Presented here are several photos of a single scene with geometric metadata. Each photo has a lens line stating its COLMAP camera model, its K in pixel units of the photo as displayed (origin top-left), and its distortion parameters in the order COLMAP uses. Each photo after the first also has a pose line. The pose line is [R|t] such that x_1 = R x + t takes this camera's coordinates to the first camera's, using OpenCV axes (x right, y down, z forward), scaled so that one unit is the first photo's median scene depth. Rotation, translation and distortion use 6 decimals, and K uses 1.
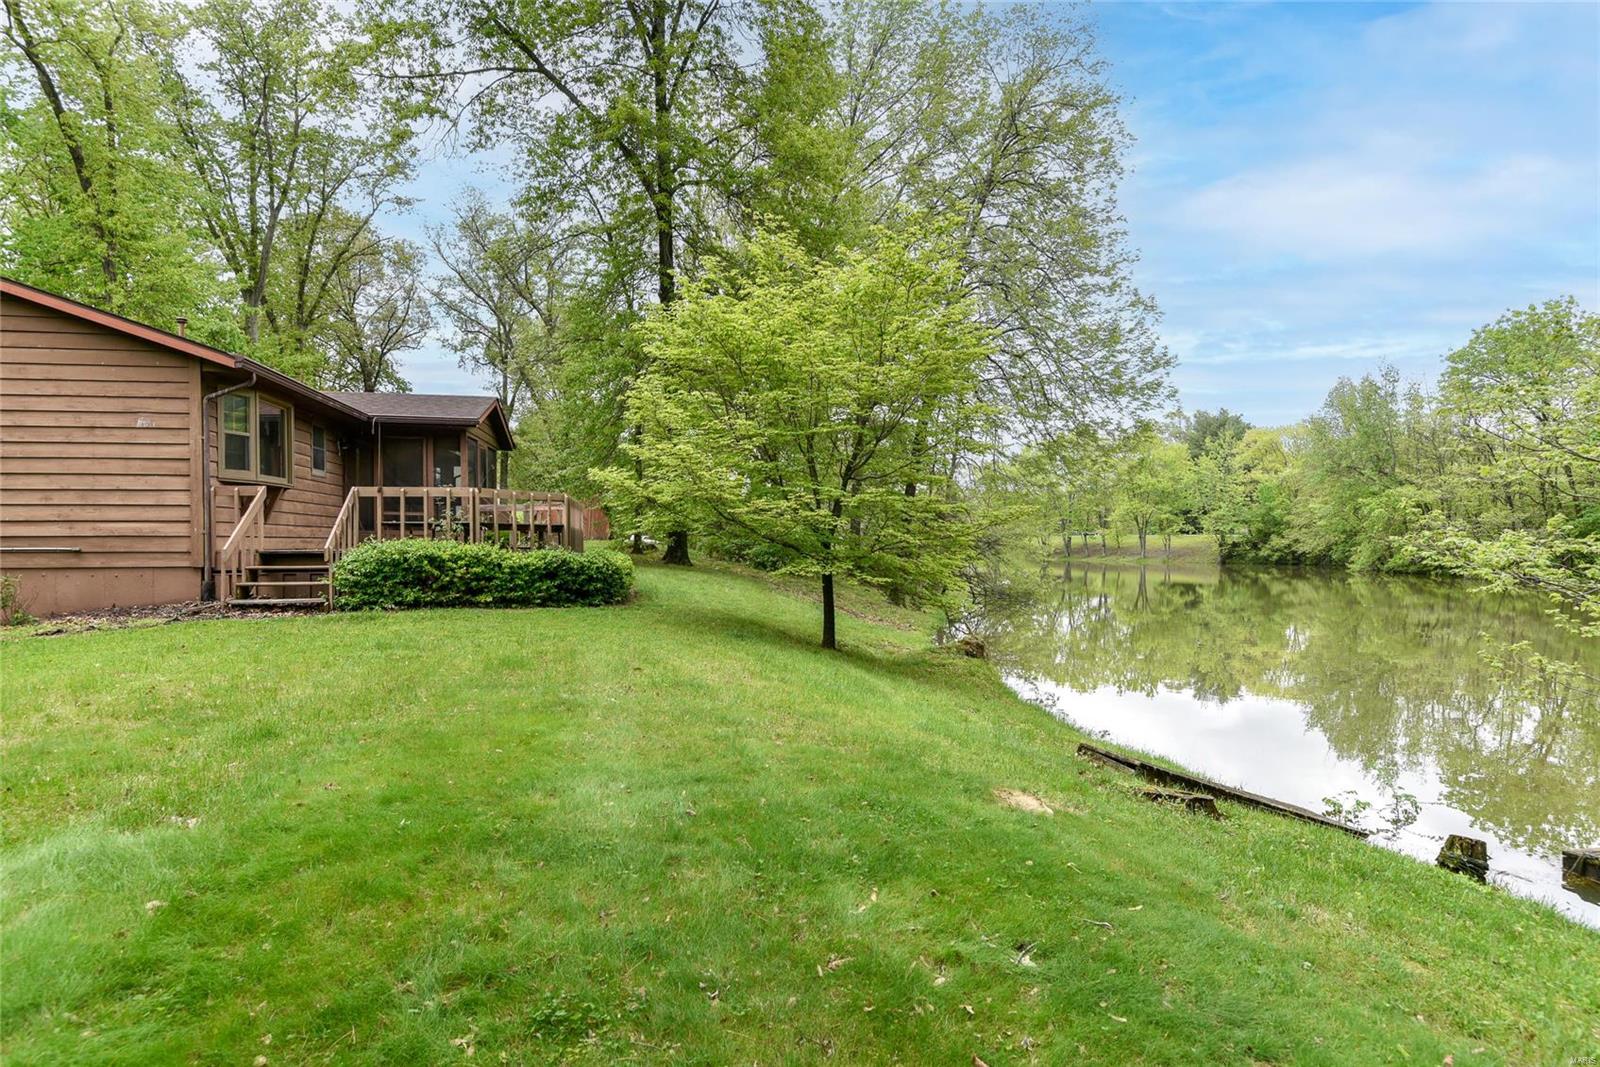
lens RADIAL K [[840.0, 0, 785.3], [0, 840.0, 547.6], [0, 0, 1]] dist [-0.000974, -0.004351]
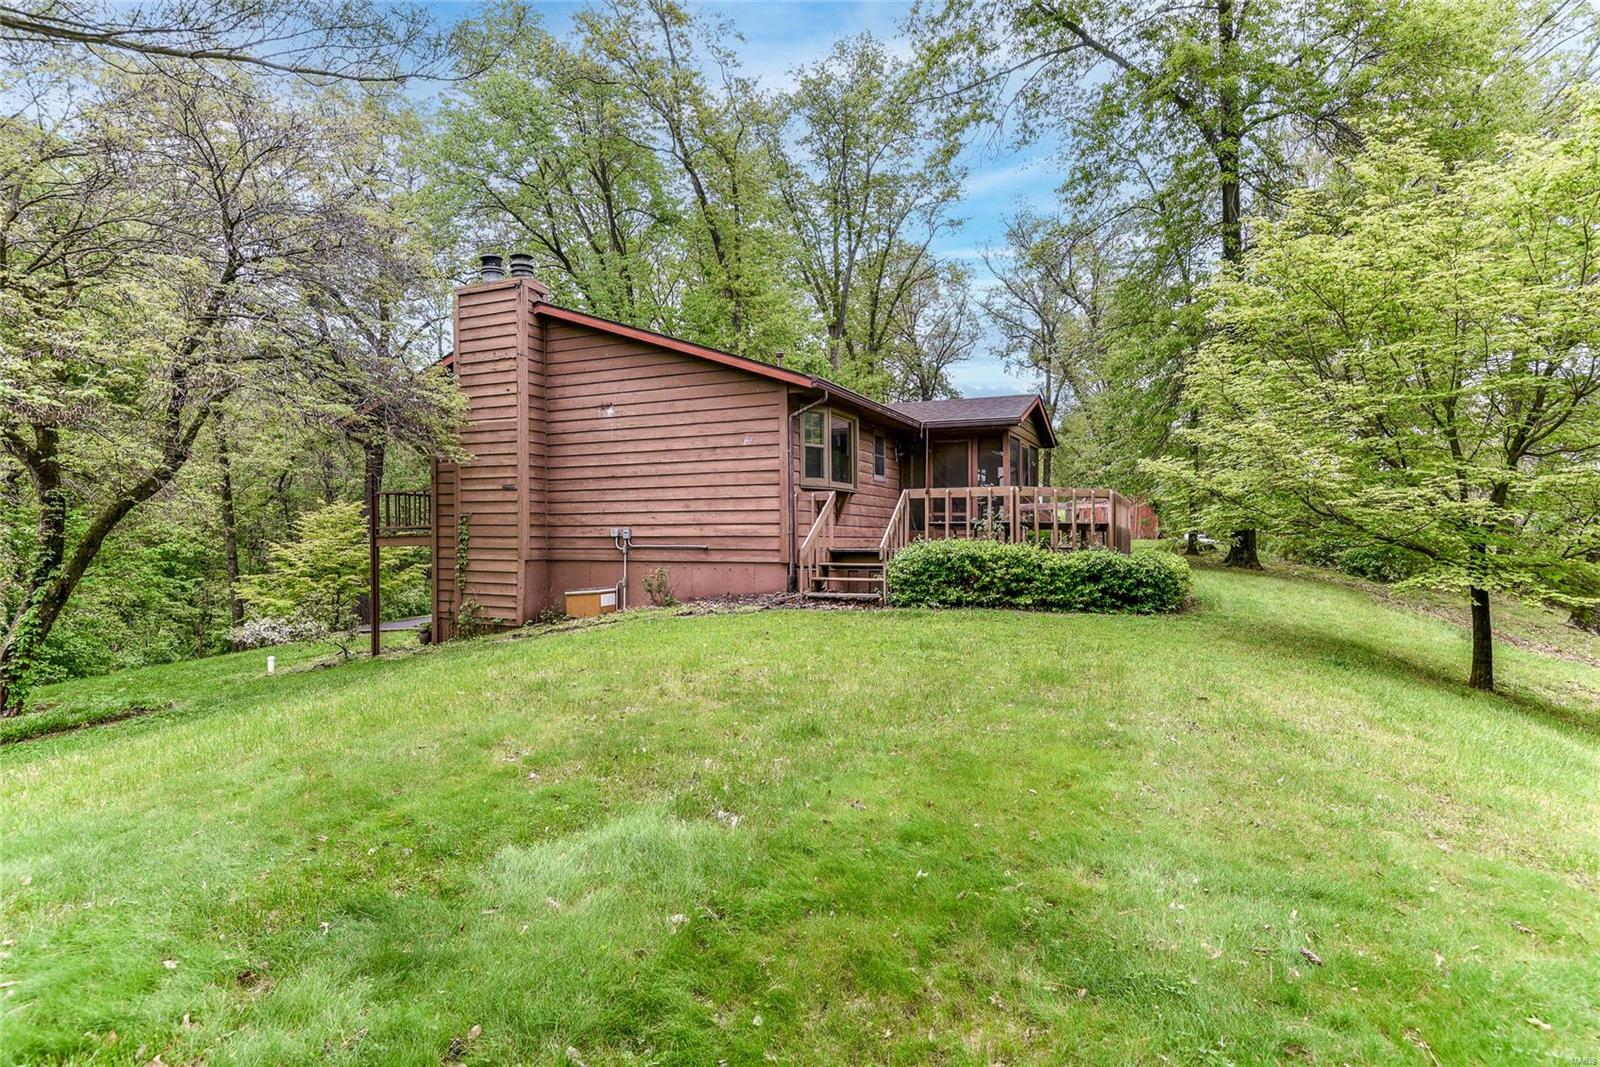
lens RADIAL K [[840.0, 0, 811.0], [0, 840.0, 549.1], [0, 0, 1]] dist [-0.000974, -0.004351]
pose [[0.827309, 0.007340, -0.561698, -0.017881], [-0.005544, 0.999973, 0.004902, -0.001563], [0.561719, -0.000941, 0.827328, 0.059357]]
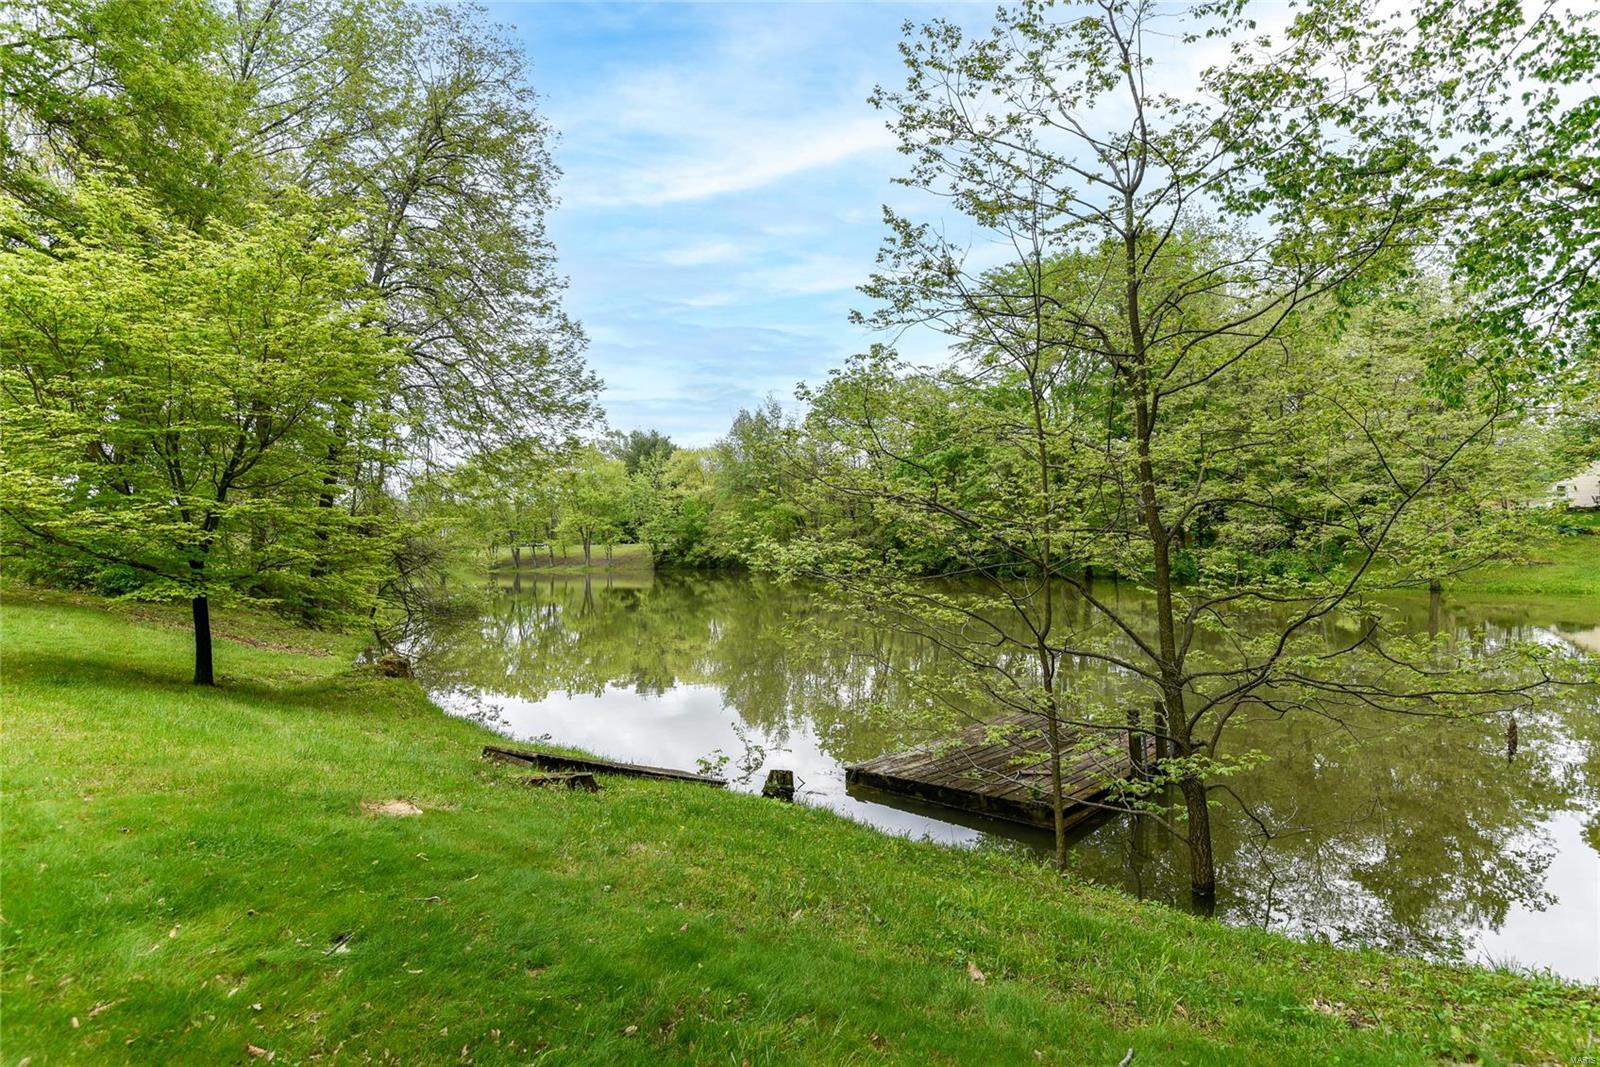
lens RADIAL K [[840.0, 0, 796.5], [0, 840.0, 547.0], [0, 0, 1]] dist [-0.000974, -0.004351]
pose [[0.802292, -0.020209, 0.596590, 0.024262], [0.028937, 0.999568, -0.005056, 0.001278], [-0.596230, 0.021320, 0.802530, -0.038873]]
